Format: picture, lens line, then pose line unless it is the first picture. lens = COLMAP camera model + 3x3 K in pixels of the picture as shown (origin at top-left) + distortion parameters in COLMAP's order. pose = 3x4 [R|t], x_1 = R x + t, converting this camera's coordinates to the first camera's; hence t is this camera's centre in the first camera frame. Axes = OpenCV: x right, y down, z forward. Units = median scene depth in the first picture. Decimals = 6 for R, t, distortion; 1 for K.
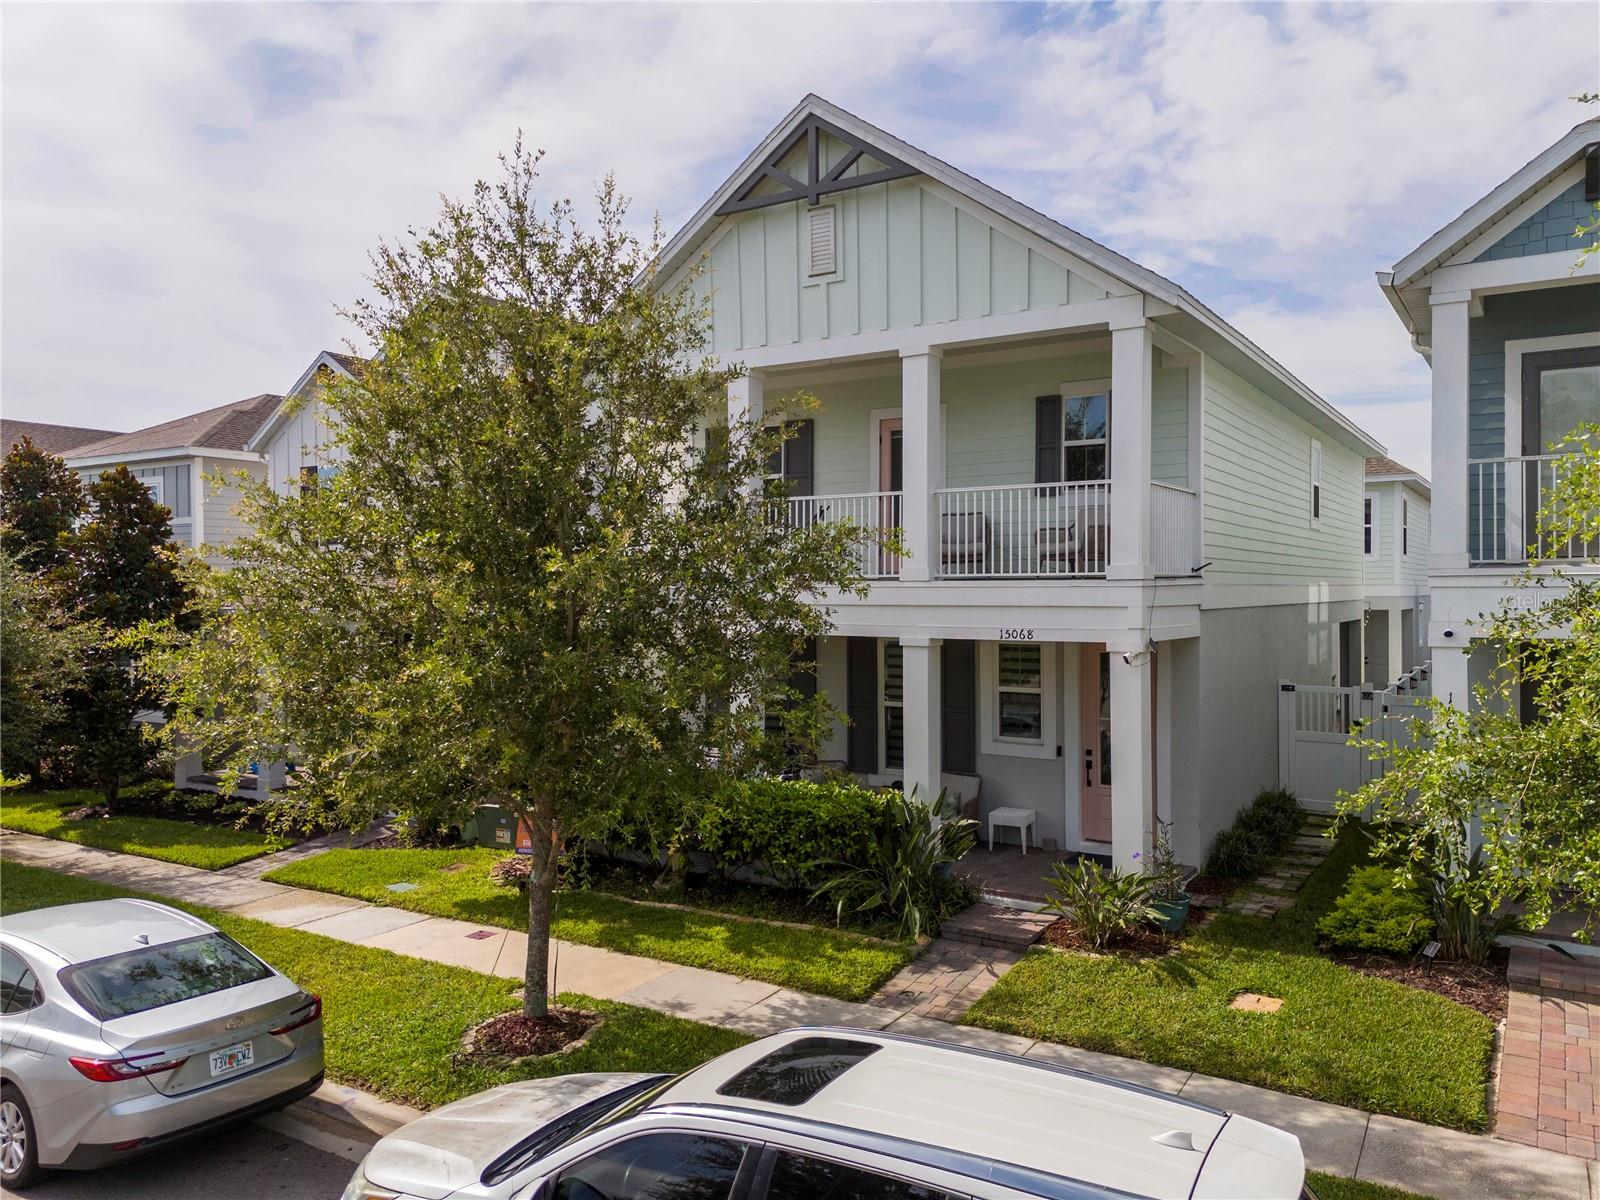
lens RADIAL K [[1187.7, 0, 800.0], [0, 1187.7, 600.0], [0, 0, 1]] dist [0.073616, -0.065543]
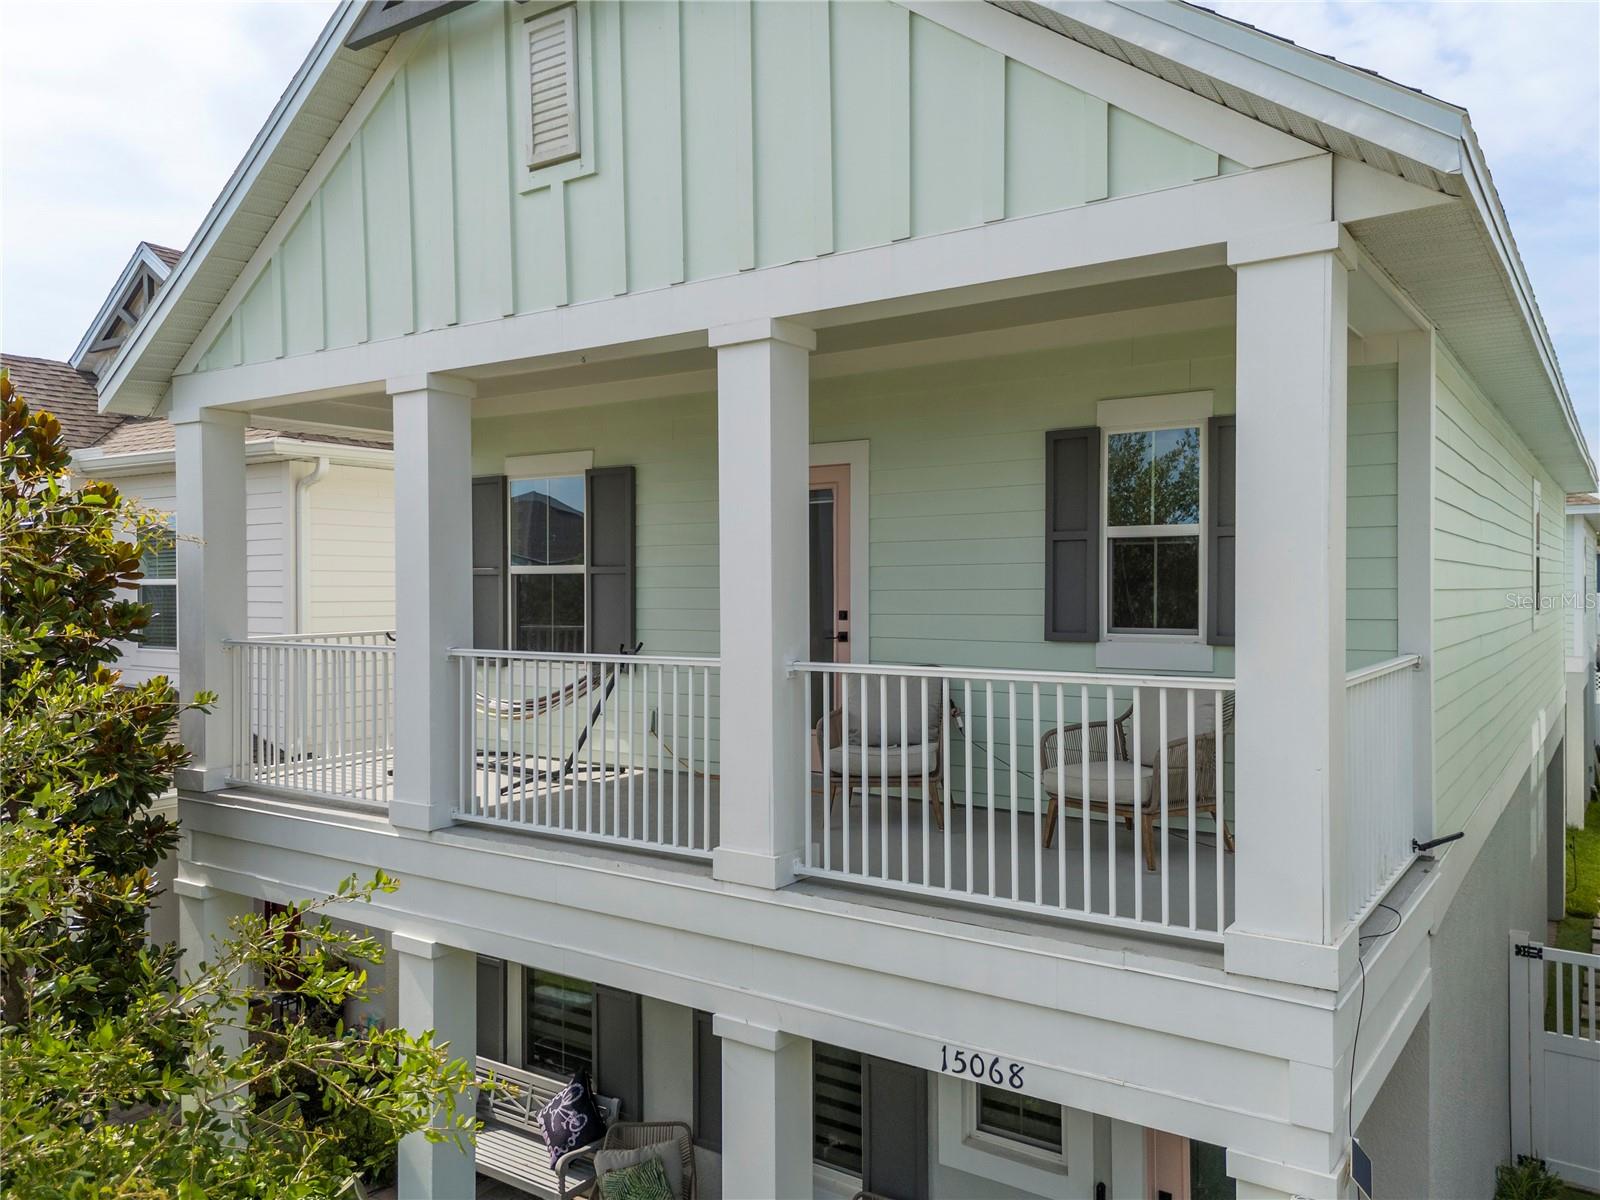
lens RADIAL K [[1187.7, 0, 800.0], [0, 1187.7, 600.0], [0, 0, 1]] dist [0.073616, -0.065543]
pose [[0.999180, -0.001913, -0.040436, 0.130379], [0.002061, 0.999991, 0.003611, -0.114685], [0.040428, -0.003691, 0.999176, 0.572750]]
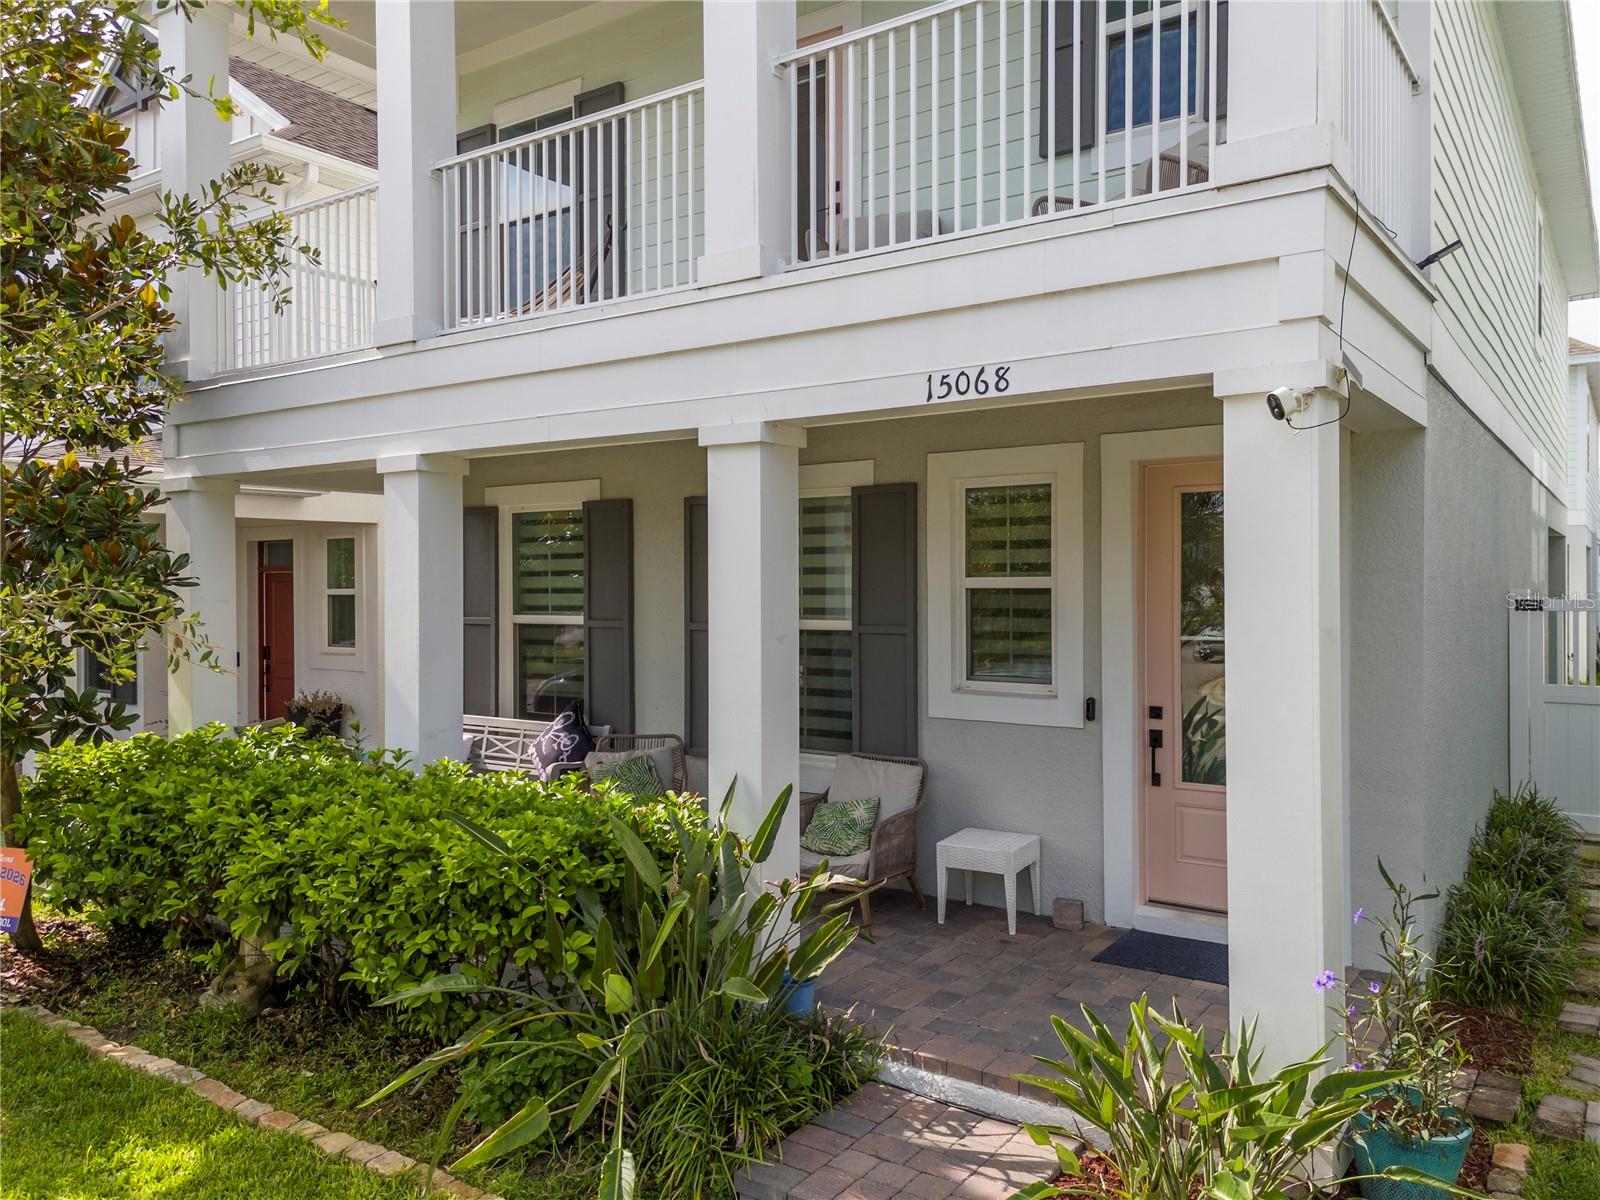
lens RADIAL K [[1200.3, 0, 796.3], [0, 1200.3, 613.8], [0, 0, 1]] dist [0.081530, -0.128300]
pose [[0.999005, -0.002738, -0.044508, 0.135084], [0.003305, 0.999914, 0.012665, 0.090277], [0.044469, -0.012799, 0.998929, 0.574026]]
